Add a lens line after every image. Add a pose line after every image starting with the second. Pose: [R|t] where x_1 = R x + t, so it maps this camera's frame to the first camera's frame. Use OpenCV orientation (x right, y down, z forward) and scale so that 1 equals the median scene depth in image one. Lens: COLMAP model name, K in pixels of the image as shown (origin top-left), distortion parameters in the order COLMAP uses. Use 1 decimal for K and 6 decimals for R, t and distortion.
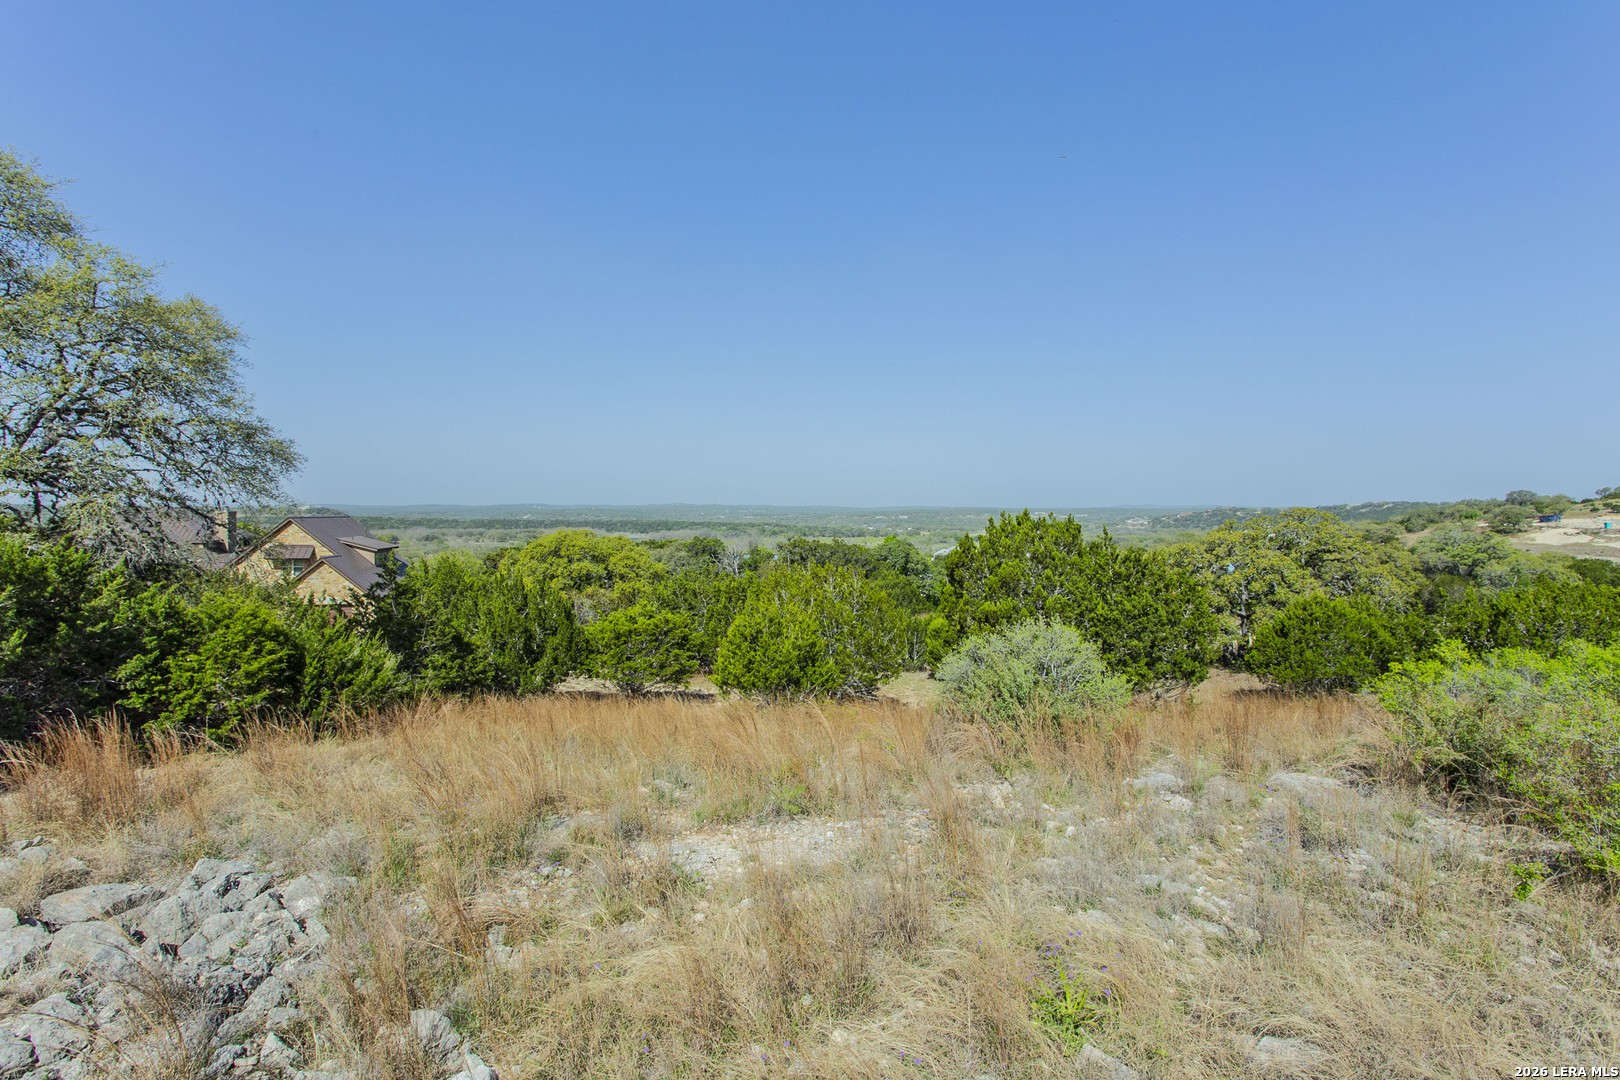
lens RADIAL K [[836.7, 0, 810.0], [0, 836.7, 540.0], [0, 0, 1]] dist [0.002895, 0.000508]
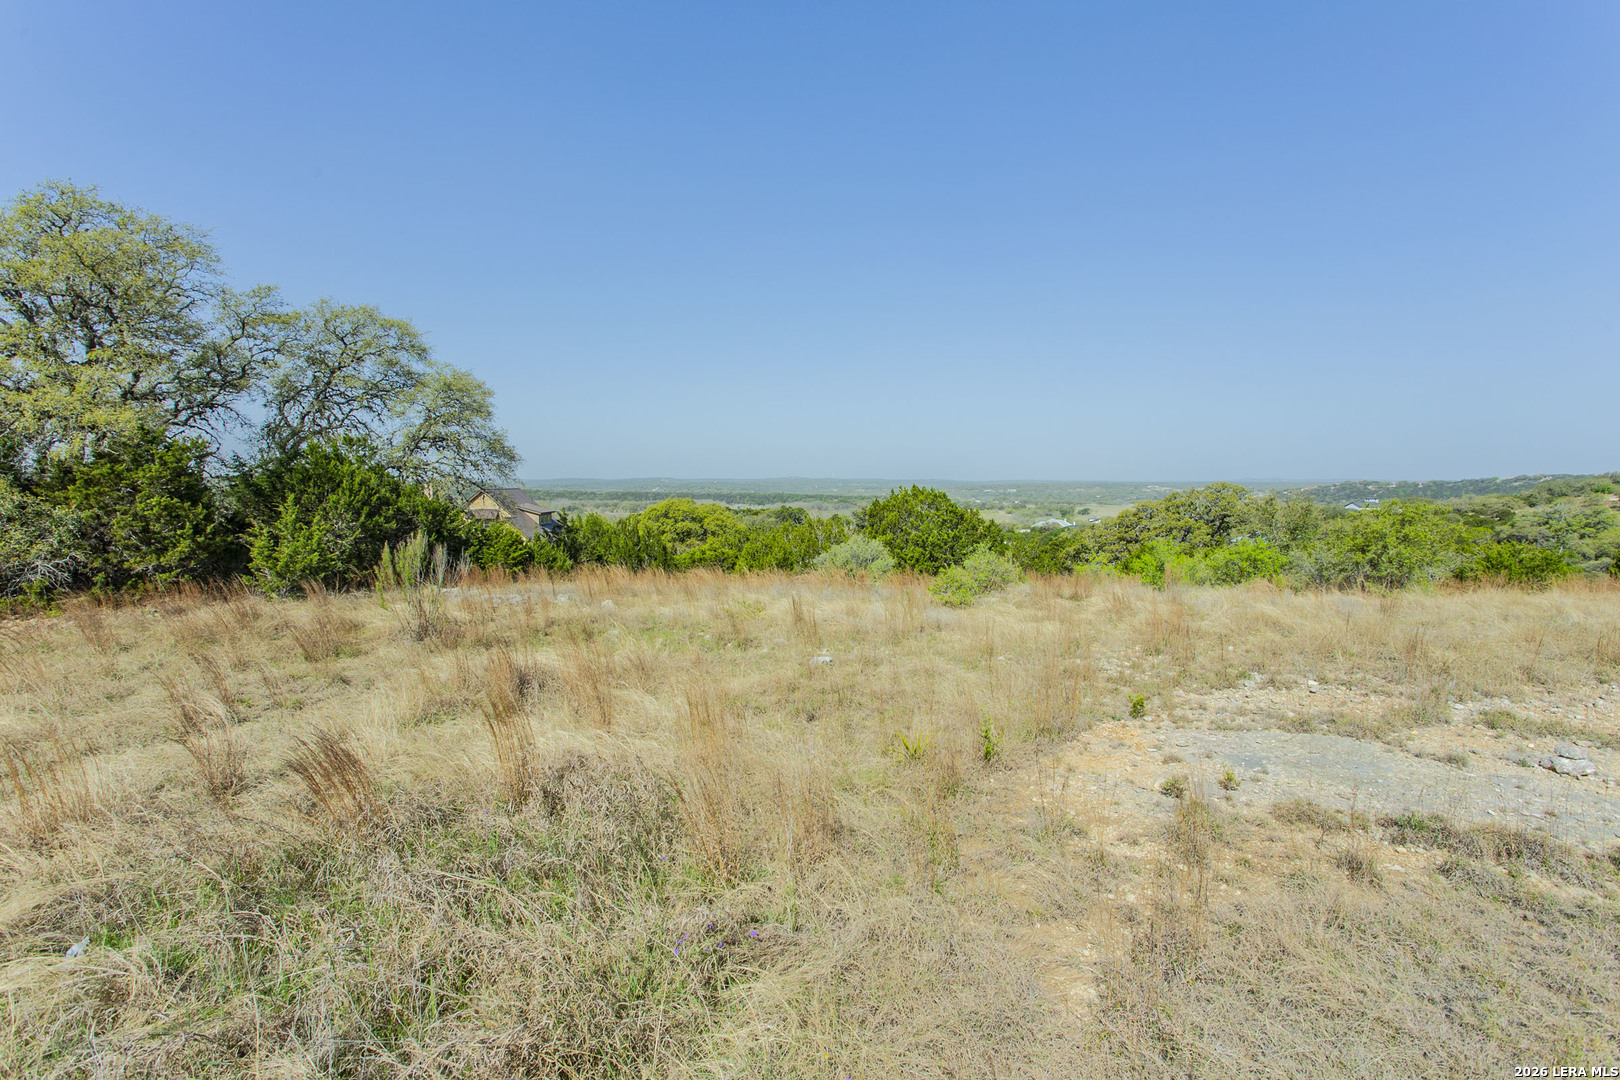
lens RADIAL K [[797.4, 0, 810.0], [0, 797.4, 540.0], [0, 0, 1]] dist [-0.000435, 0.000581]
pose [[0.990848, 0.009827, -0.134621, 0.105790], [-0.005118, 0.999364, 0.035283, 0.008477], [0.134882, -0.034271, 0.990269, -0.263213]]
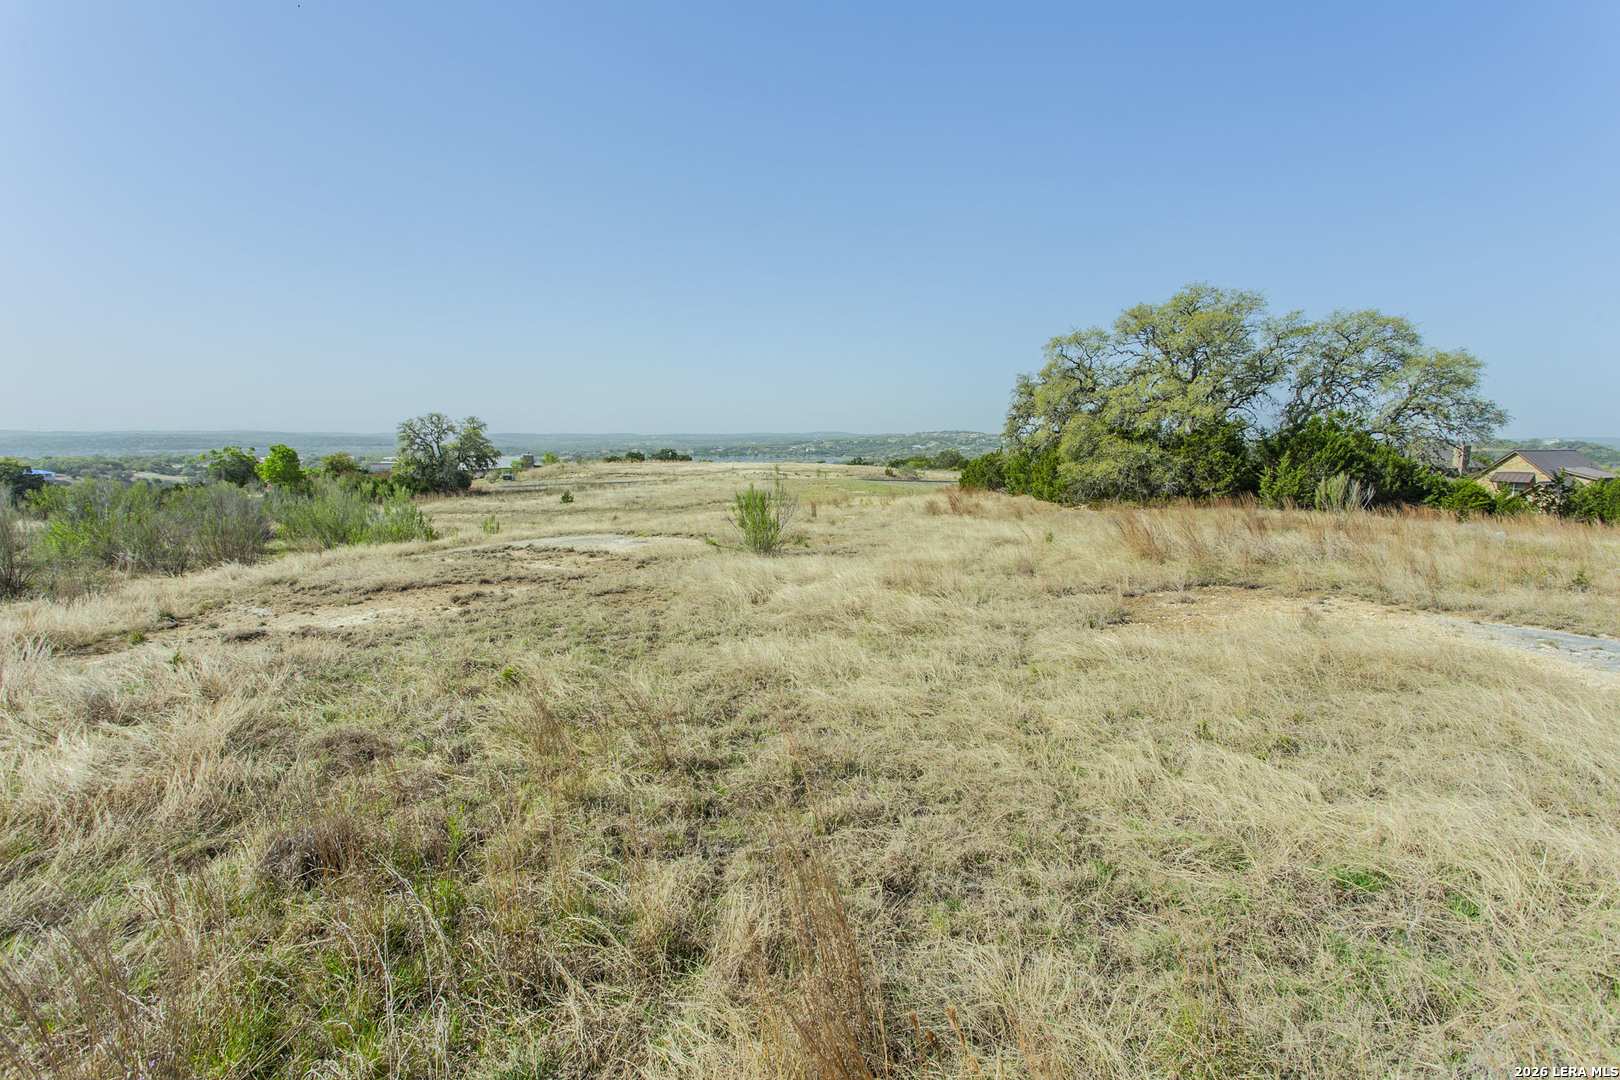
lens RADIAL K [[797.4, 0, 810.0], [0, 797.4, 540.0], [0, 0, 1]] dist [-0.000435, 0.000581]
pose [[0.279135, 0.107705, -0.954192, 0.310434], [-0.028429, 0.994181, 0.103902, 0.016241], [0.959831, -0.001876, 0.280573, -0.457086]]
